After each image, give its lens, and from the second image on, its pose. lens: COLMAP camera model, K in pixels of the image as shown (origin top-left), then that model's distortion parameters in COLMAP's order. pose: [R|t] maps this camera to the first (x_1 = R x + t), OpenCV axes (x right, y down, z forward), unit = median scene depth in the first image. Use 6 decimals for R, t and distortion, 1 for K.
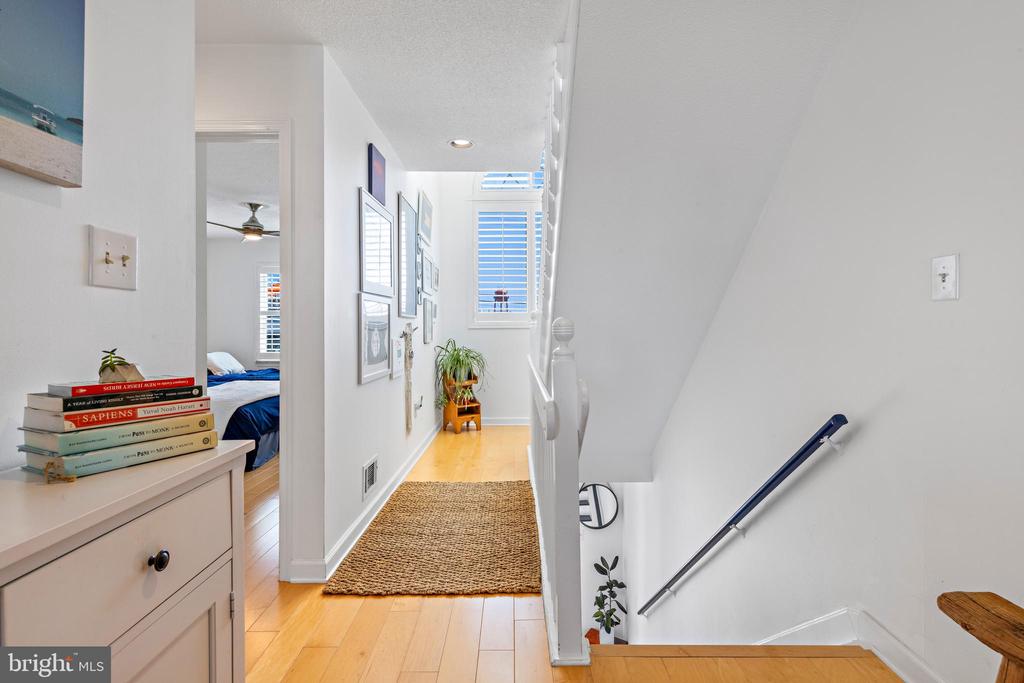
lens RADIAL K [[495.8, 0, 517.3], [0, 495.8, 327.7], [0, 0, 1]] dist [0.007901, -0.000602]
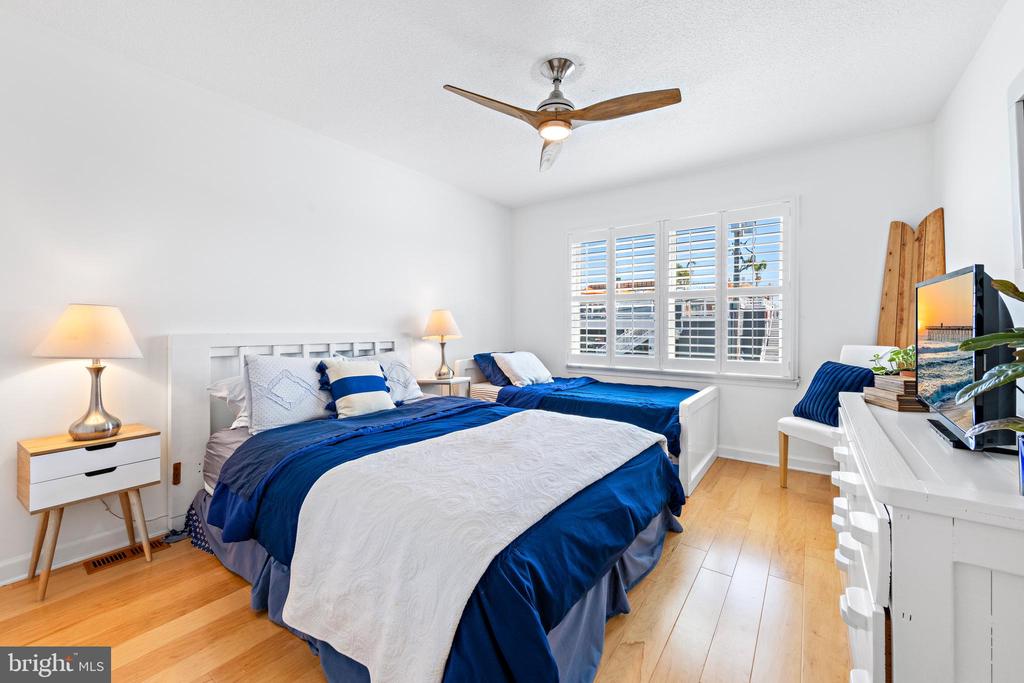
lens RADIAL K [[400.0, 0, 510.0], [0, 400.0, 333.4], [0, 0, 1]] dist [0.001684, 0.000349]
pose [[0.801612, 0.006980, -0.597804, -0.112082], [0.002569, 0.999882, 0.015119, 0.005148], [0.597840, -0.013656, 0.801499, 0.222857]]
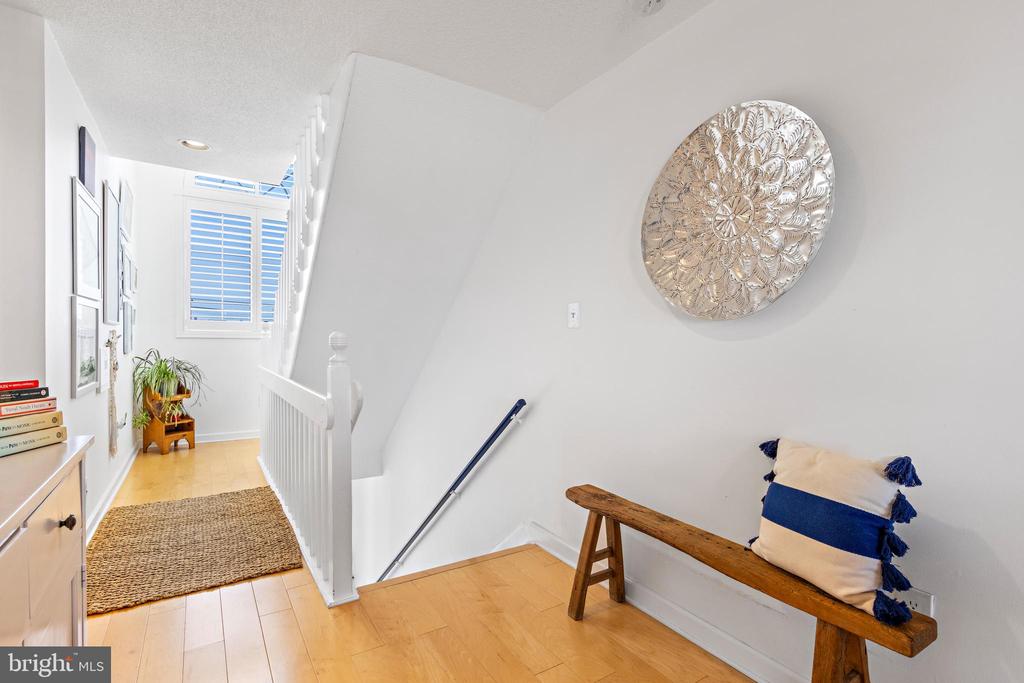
lens RADIAL K [[495.8, 0, 512.8], [0, 495.8, 347.6], [0, 0, 1]] dist [0.007901, -0.000602]
pose [[0.847691, 0.008392, 0.530424, -0.131541], [-0.016947, 0.999793, 0.011266, -0.001252], [-0.530219, -0.018540, 0.847658, -0.194204]]
